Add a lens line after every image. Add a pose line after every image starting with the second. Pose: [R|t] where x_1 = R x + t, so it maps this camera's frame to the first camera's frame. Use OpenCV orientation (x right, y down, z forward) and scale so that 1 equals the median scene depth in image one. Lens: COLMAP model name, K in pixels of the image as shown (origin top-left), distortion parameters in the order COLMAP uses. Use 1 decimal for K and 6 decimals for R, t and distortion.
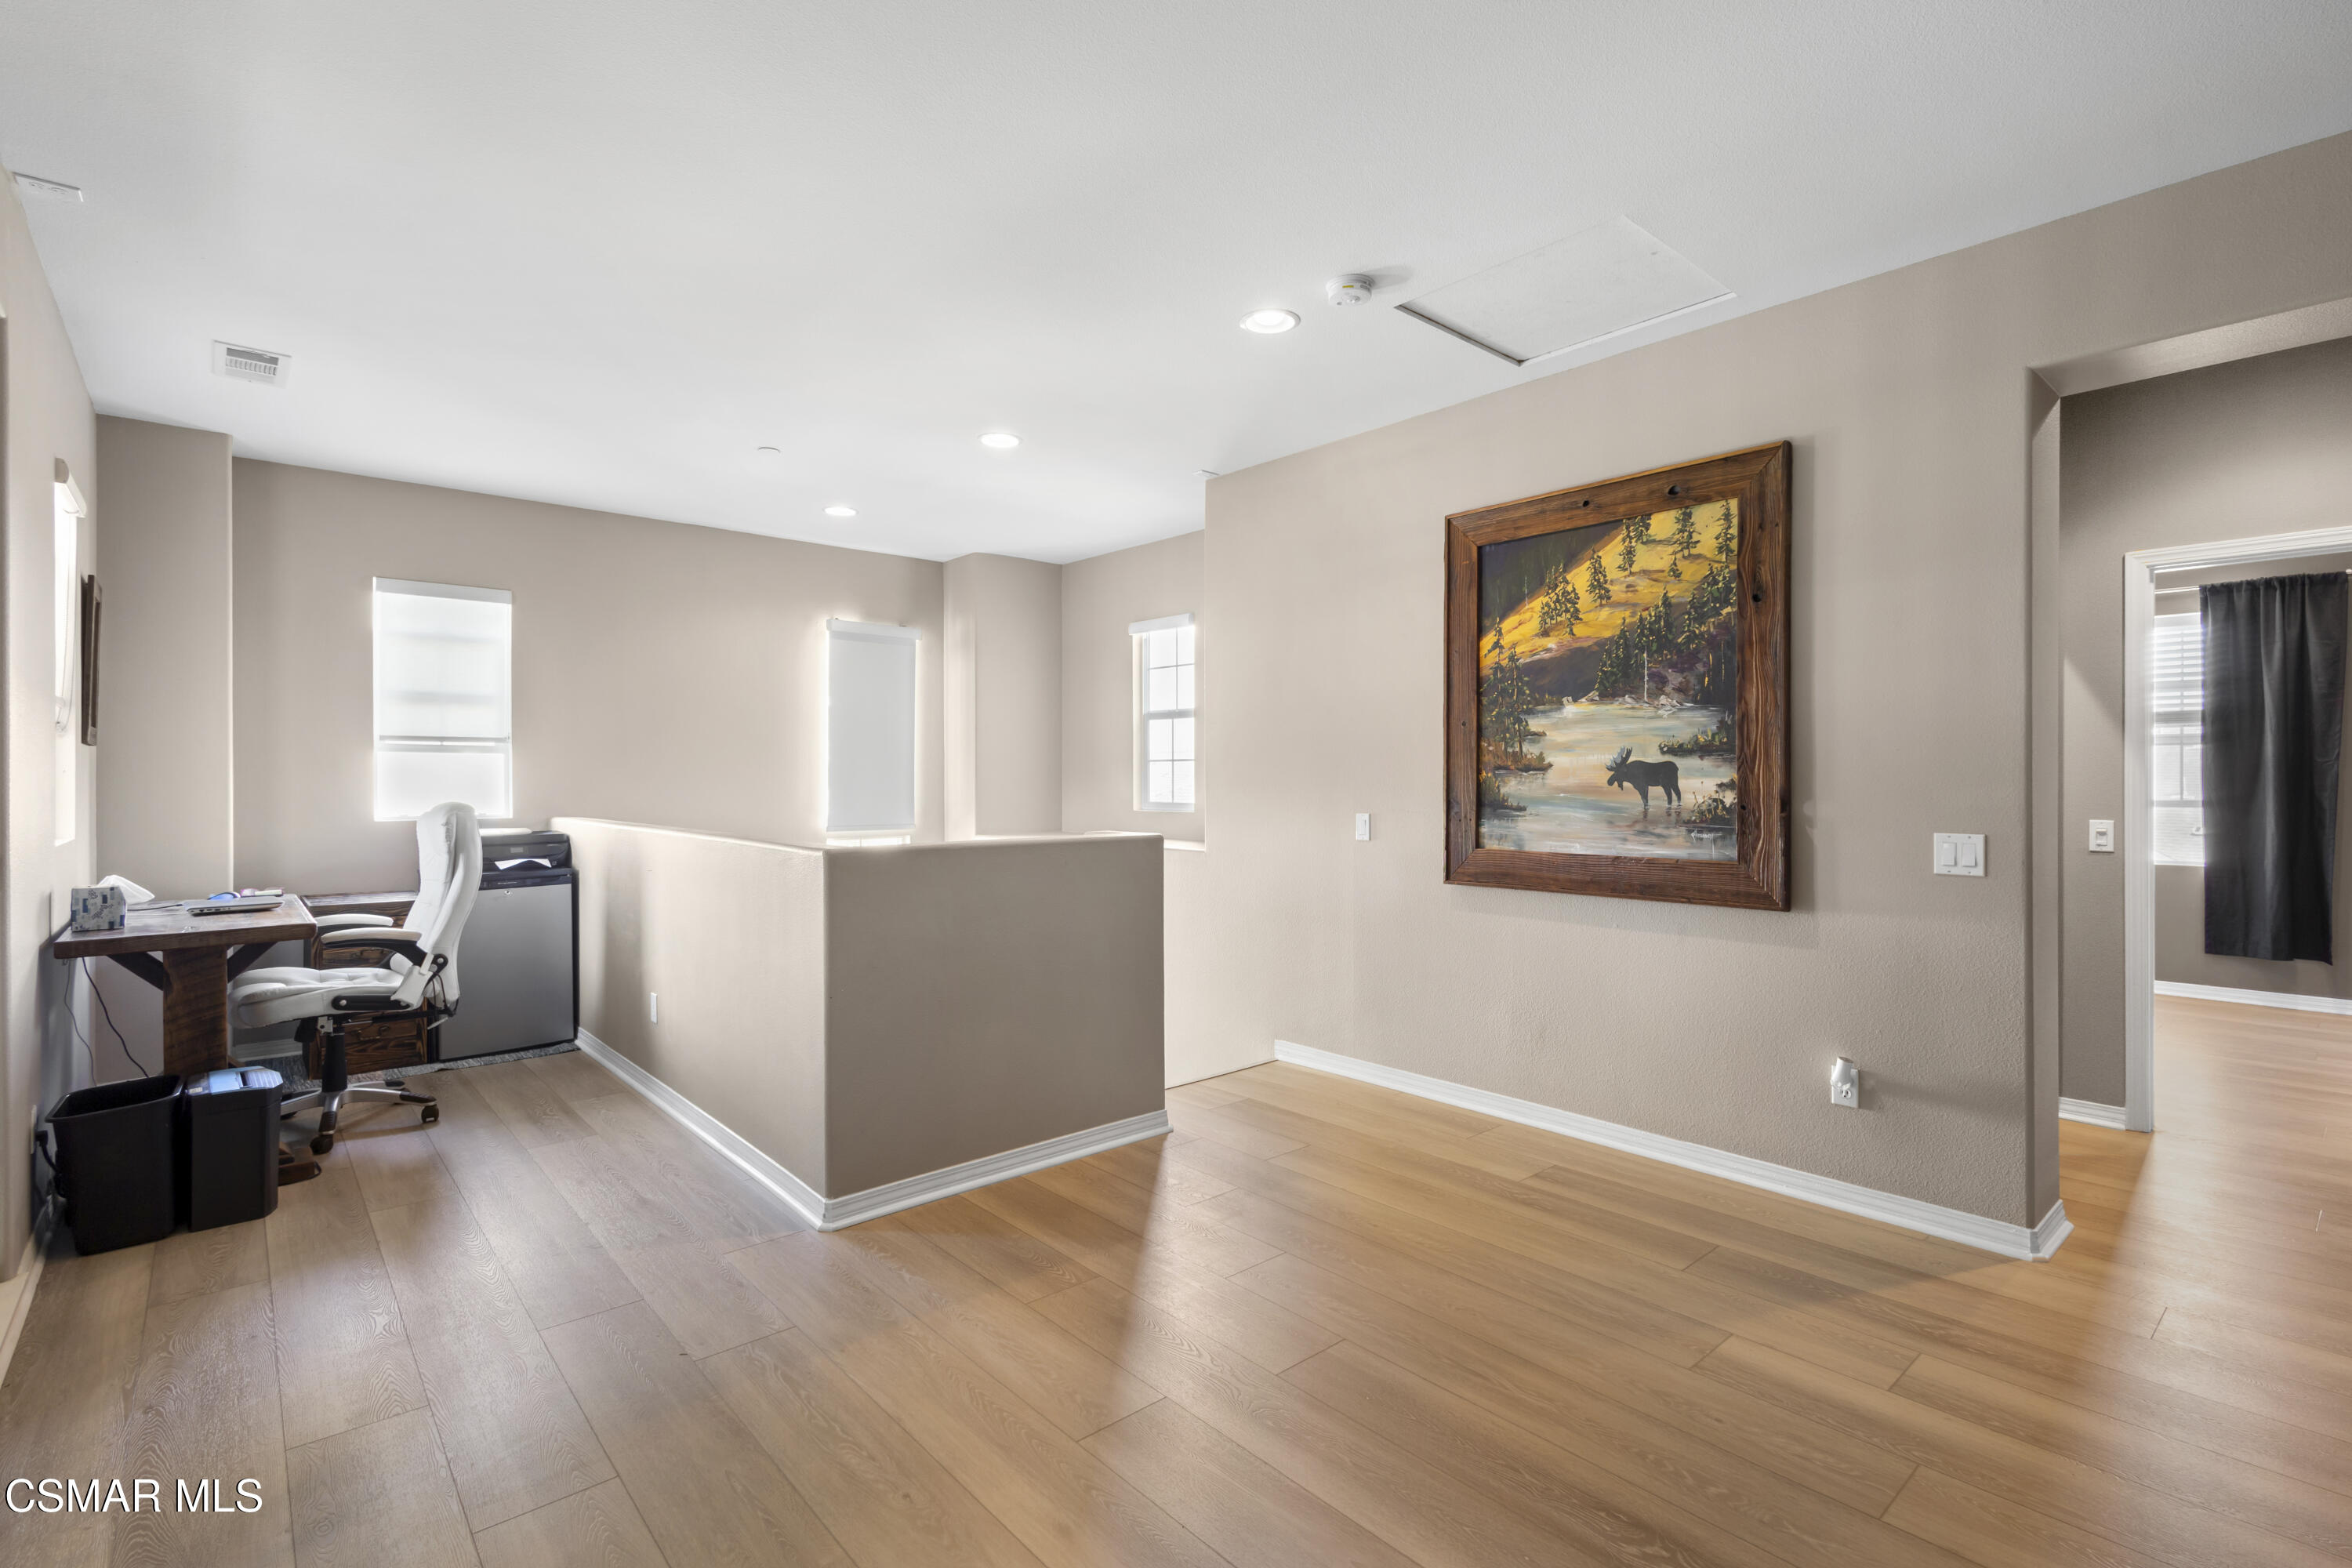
lens RADIAL K [[1097.0, 0, 1165.6], [0, 1097.0, 771.4], [0, 0, 1]] dist [0.006163, -0.000441]
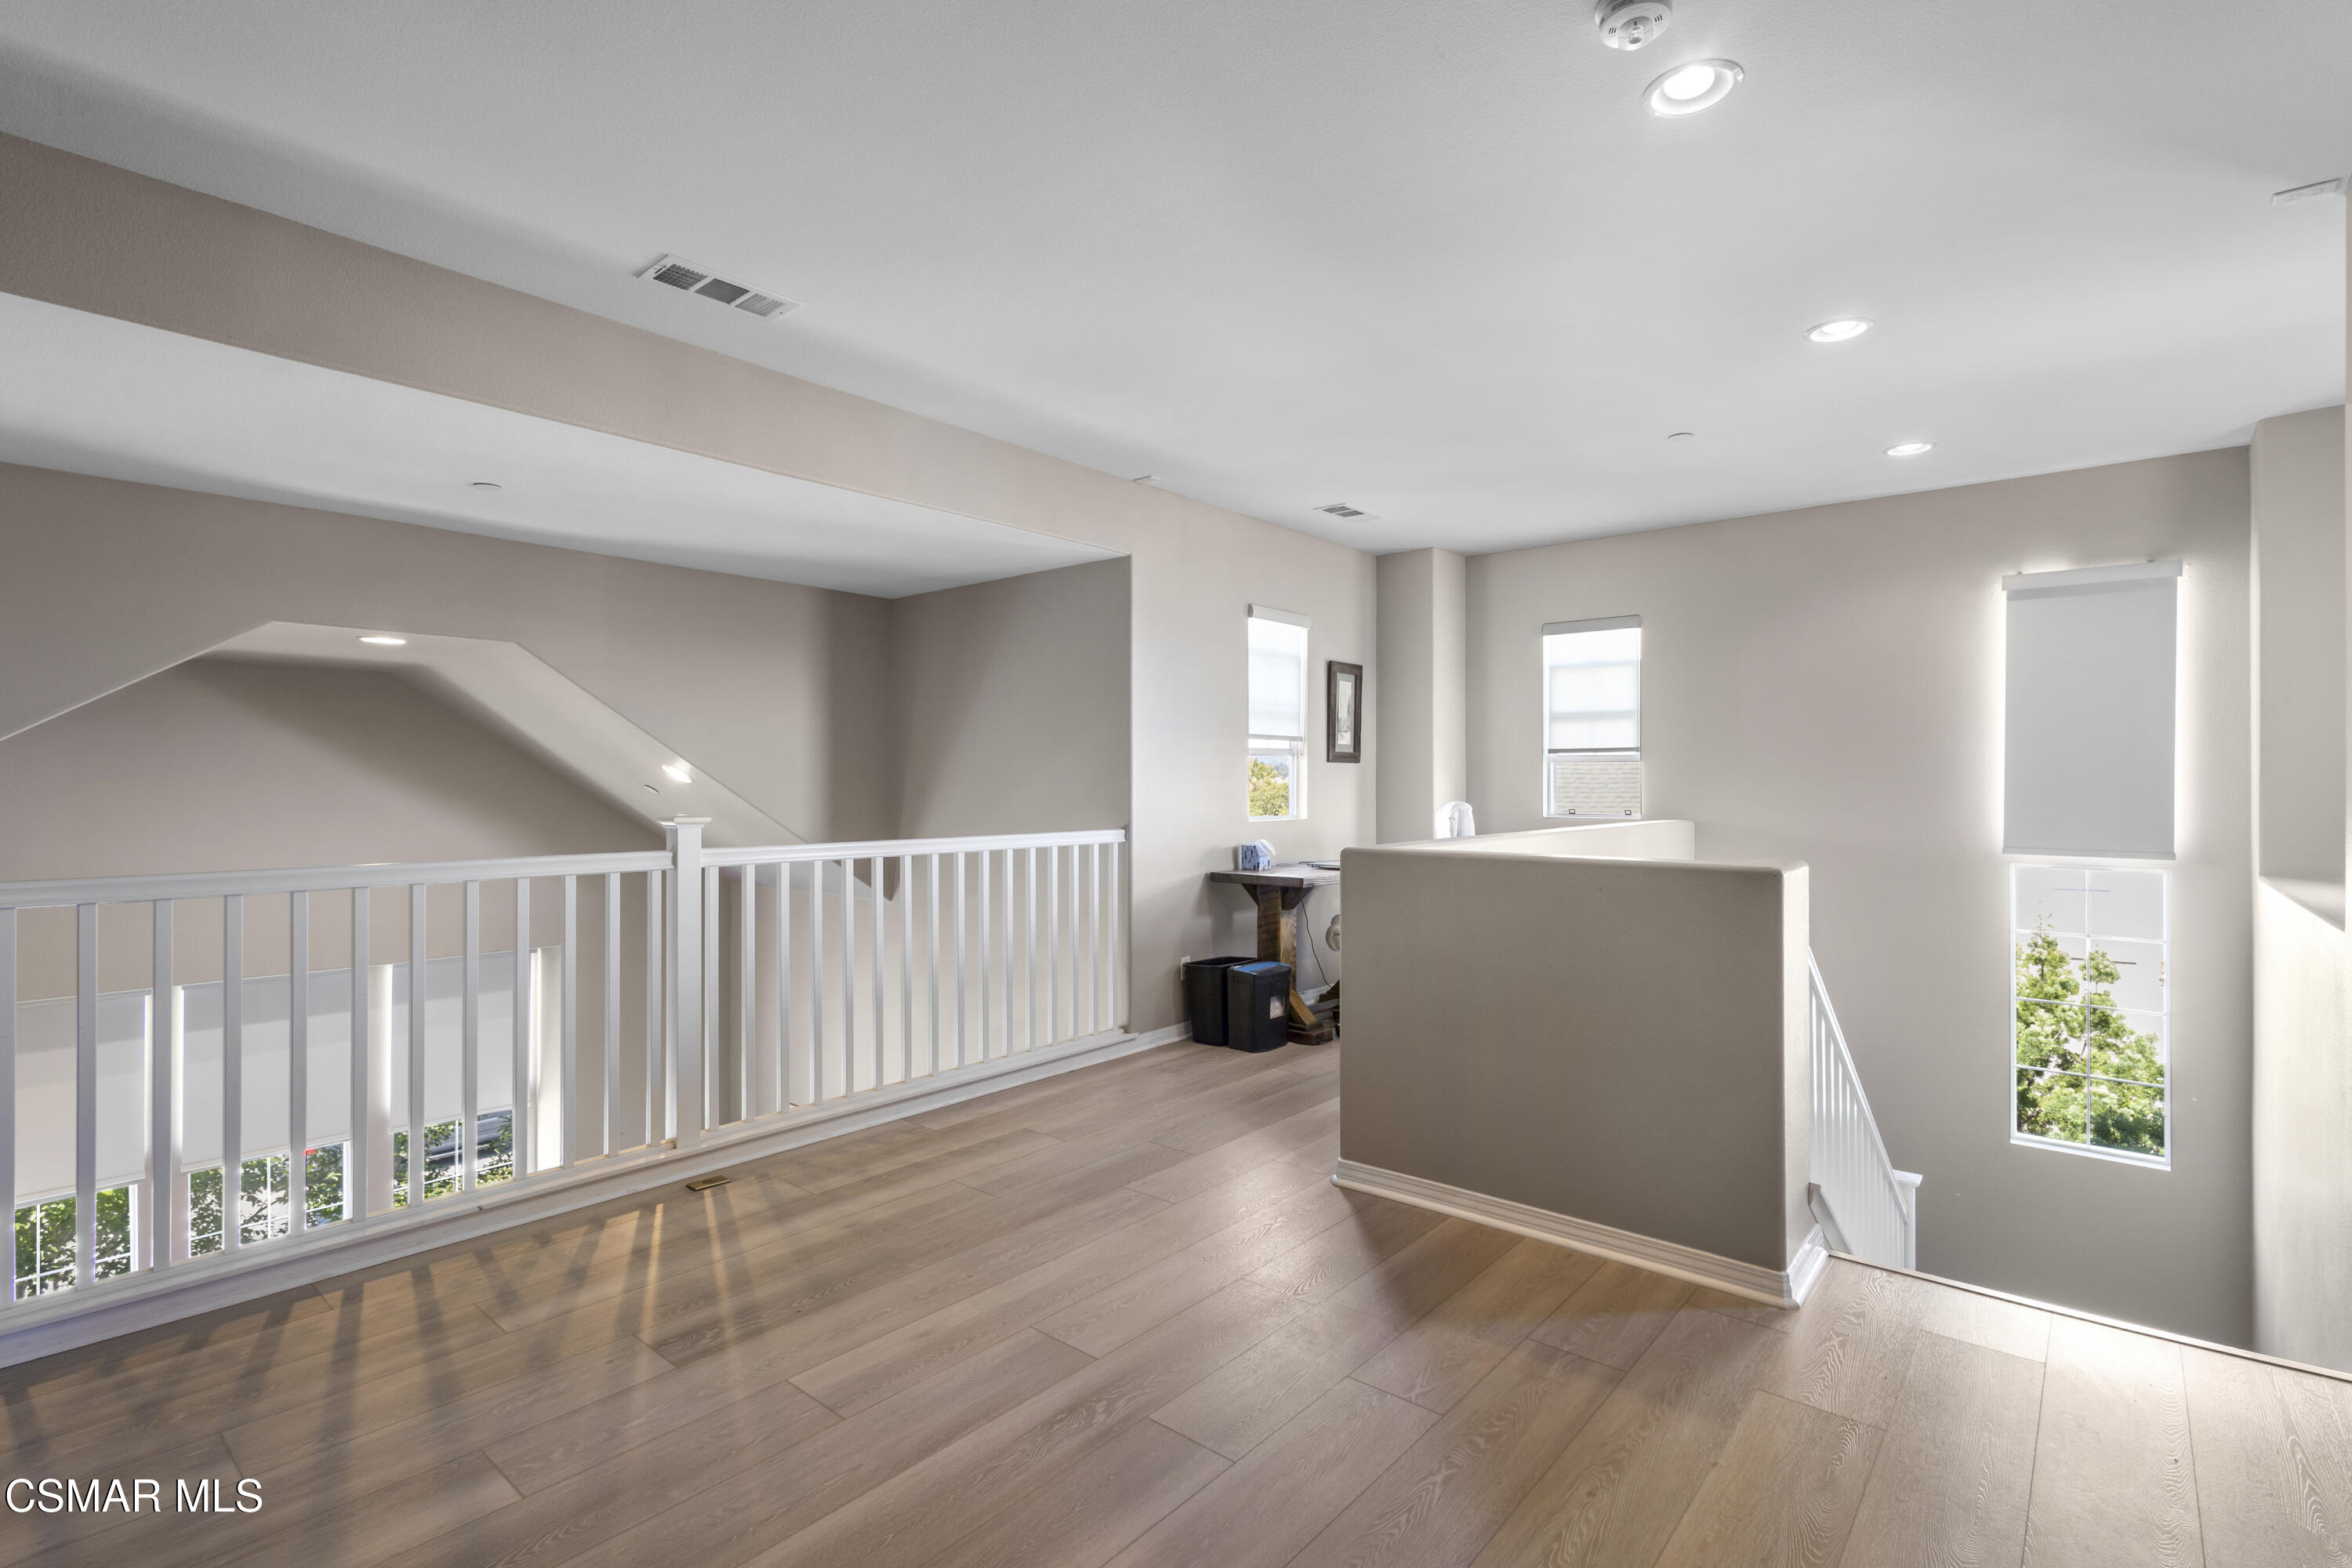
lens RADIAL K [[1097.0, 0, 1169.7], [0, 1097.0, 781.3], [0, 0, 1]] dist [0.006163, -0.000441]
pose [[0.143396, 0.002415, -0.989662, 1.401160], [0.004631, 0.999984, 0.003111, -0.002546], [0.989654, -0.005029, 0.143383, 1.190302]]
